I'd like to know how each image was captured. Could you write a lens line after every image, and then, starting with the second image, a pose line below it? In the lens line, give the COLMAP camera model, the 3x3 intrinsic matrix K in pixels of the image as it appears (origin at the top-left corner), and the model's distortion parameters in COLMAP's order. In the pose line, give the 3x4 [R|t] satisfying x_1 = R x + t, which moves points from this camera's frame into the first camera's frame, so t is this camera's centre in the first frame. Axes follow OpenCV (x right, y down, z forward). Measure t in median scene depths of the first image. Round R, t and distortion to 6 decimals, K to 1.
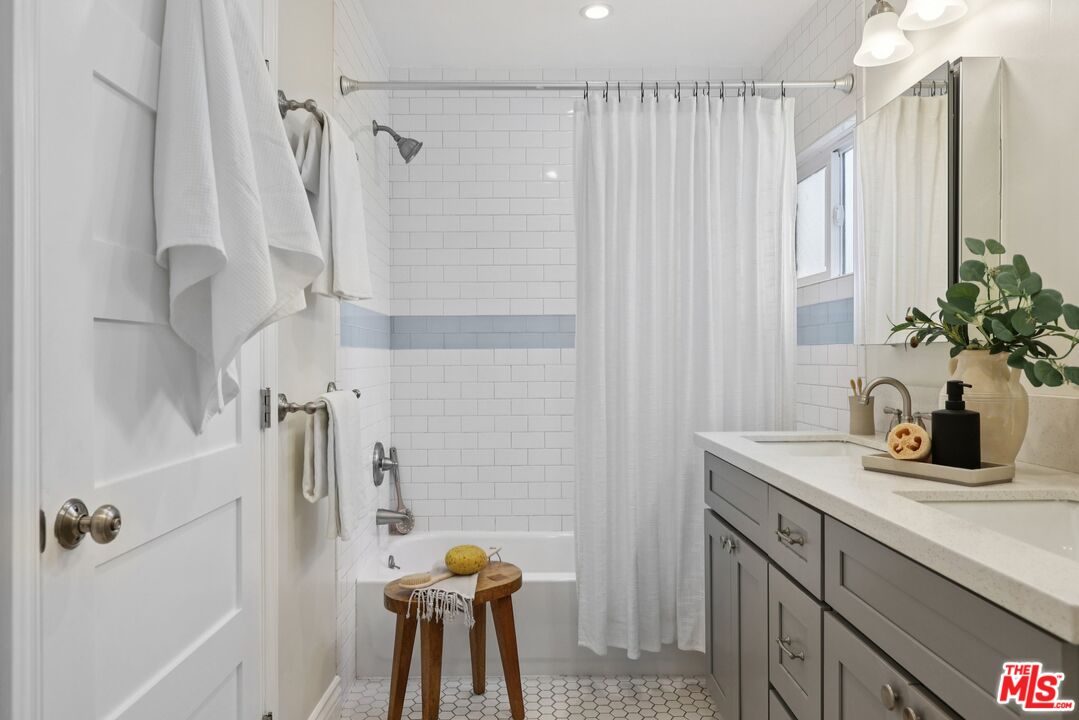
lens RADIAL K [[733.6, 0, 537.7], [0, 733.6, 362.7], [0, 0, 1]] dist [0.002933, 0.000300]
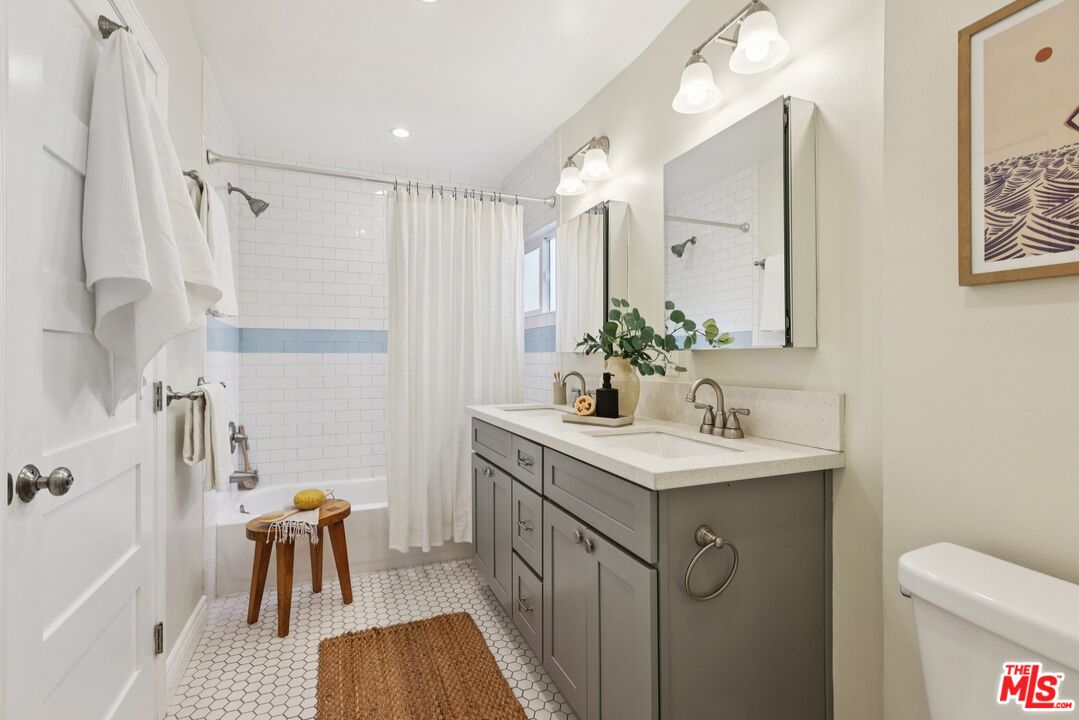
lens RADIAL K [[502.7, 0, 539.5], [0, 502.7, 360.0], [0, 0, 1]] dist [0.000048, -0.000012]
pose [[0.926598, 0.003312, 0.376038, -0.057951], [-0.001381, 0.999984, -0.005404, -0.000690], [-0.376051, 0.004488, 0.926588, -0.098453]]
